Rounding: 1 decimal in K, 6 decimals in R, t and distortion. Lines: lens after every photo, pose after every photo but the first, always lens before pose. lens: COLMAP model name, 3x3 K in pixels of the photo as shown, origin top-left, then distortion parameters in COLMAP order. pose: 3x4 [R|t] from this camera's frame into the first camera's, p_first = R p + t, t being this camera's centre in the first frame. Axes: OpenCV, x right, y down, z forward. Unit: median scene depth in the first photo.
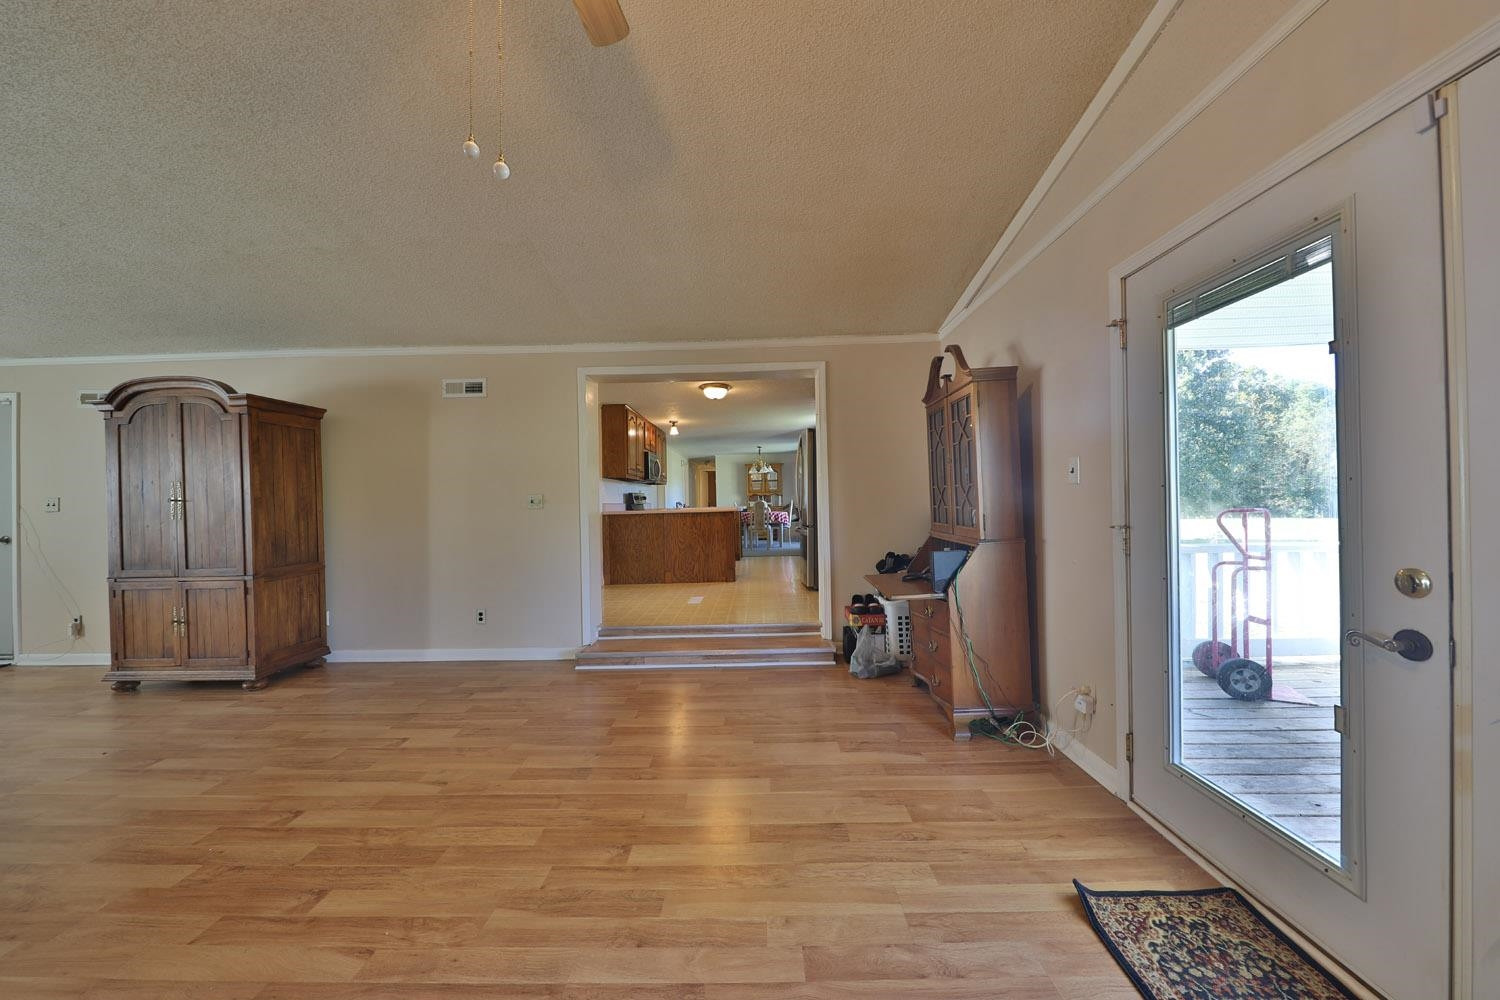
lens RADIAL K [[620.7, 0, 750.0], [0, 620.7, 500.0], [0, 0, 1]] dist [-0.014600, -0.000032]
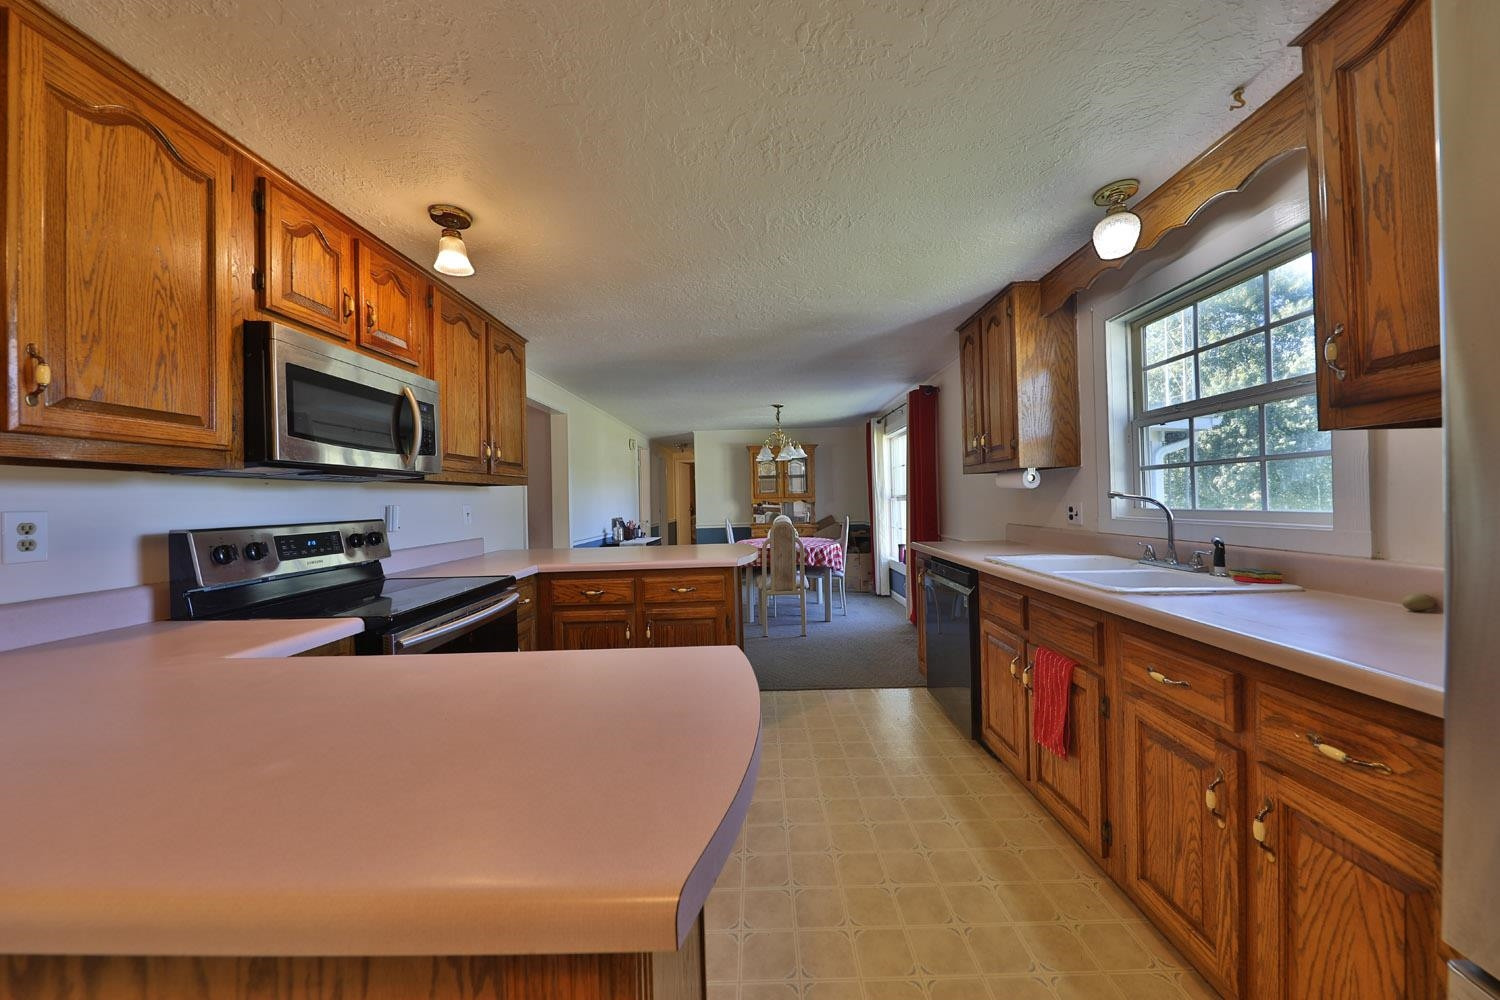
lens RADIAL K [[620.7, 0, 750.0], [0, 620.7, 500.0], [0, 0, 1]] dist [-0.014600, -0.000032]
pose [[0.999904, -0.011790, 0.007311, -0.009886], [0.011786, 0.999930, 0.000552, -0.011700], [-0.007317, -0.000466, 0.999973, 0.488577]]
